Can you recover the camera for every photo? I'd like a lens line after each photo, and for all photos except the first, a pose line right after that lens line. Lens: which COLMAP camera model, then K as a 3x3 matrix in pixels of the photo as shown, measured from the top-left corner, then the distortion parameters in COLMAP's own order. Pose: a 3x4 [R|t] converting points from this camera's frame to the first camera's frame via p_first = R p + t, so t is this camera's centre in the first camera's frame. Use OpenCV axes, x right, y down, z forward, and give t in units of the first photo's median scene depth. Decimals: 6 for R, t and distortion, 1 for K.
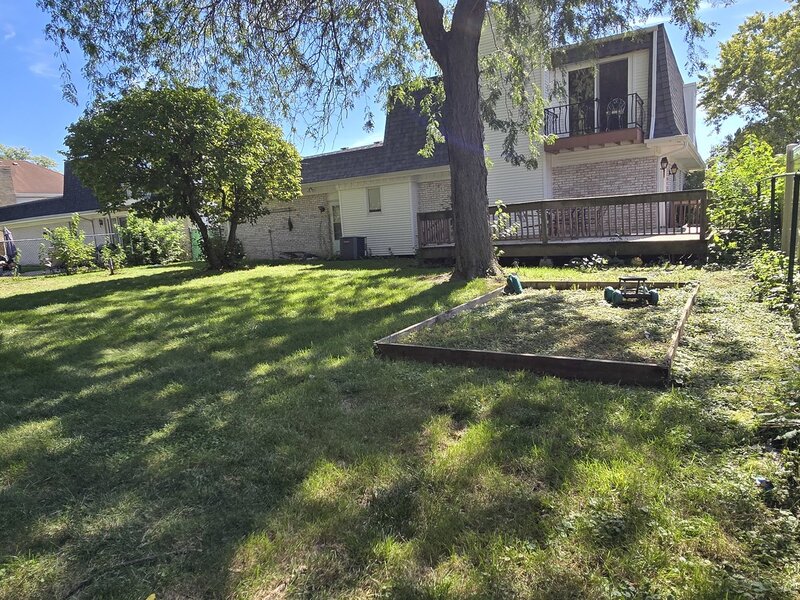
lens RADIAL K [[530.1, 0, 403.1], [0, 530.1, 301.8], [0, 0, 1]] dist [0.001079, -0.004856]
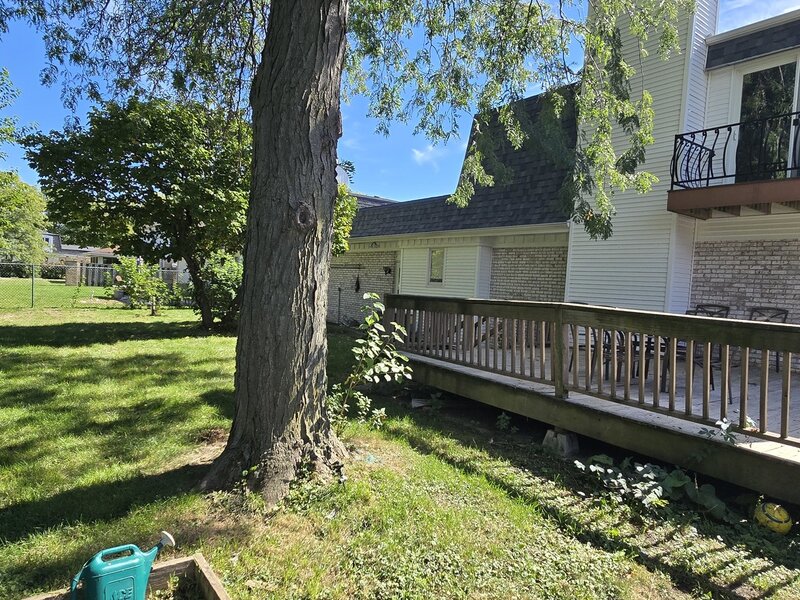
lens RADIAL K [[530.1, 0, 401.8], [0, 530.1, 298.3], [0, 0, 1]] dist [0.001079, -0.004856]
pose [[0.915820, 0.131349, -0.379501, 0.176963], [-0.174706, 0.981200, -0.082001, -0.078393], [0.361596, 0.141400, 0.921550, 0.312196]]
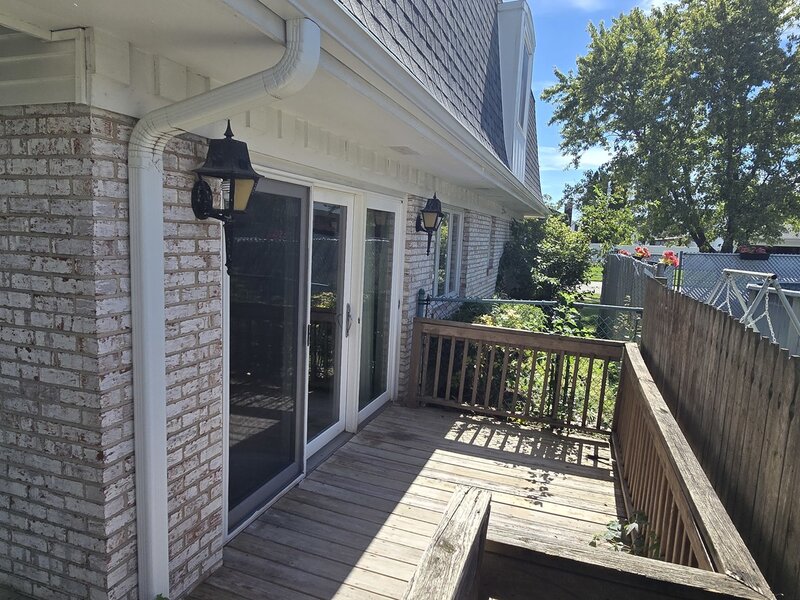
lens RADIAL K [[530.1, 0, 395.5], [0, 530.1, 299.7], [0, 0, 1]] dist [0.001079, -0.004856]
pose [[0.970565, 0.095058, 0.221285, 0.385410], [-0.090896, 0.995440, -0.028942, -0.172152], [-0.223027, 0.007977, 0.974780, 0.635121]]
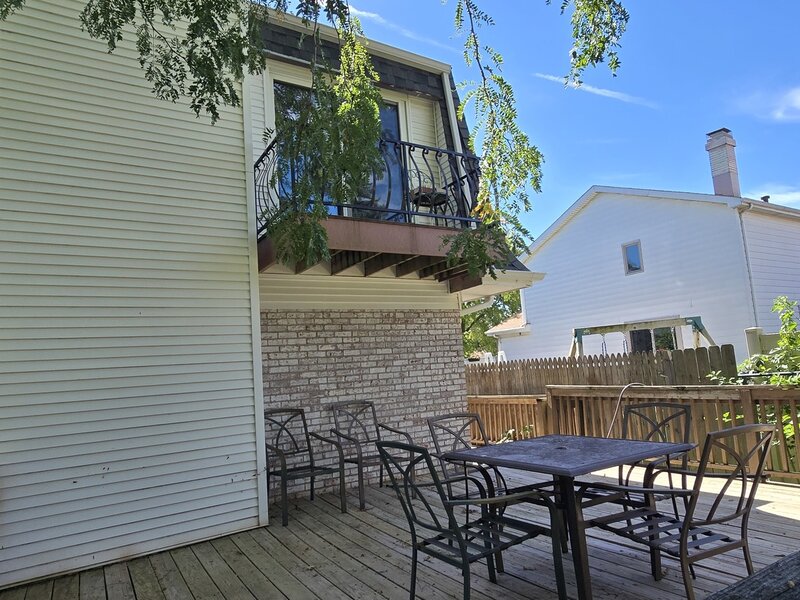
lens RADIAL K [[530.1, 0, 400.9], [0, 530.1, 305.1], [0, 0, 1]] dist [0.001079, -0.004856]
pose [[0.469322, 0.146806, 0.870738, 0.030478], [0.166603, 0.953652, -0.250583, -0.125716], [-0.867168, 0.262671, 0.423112, 0.621280]]
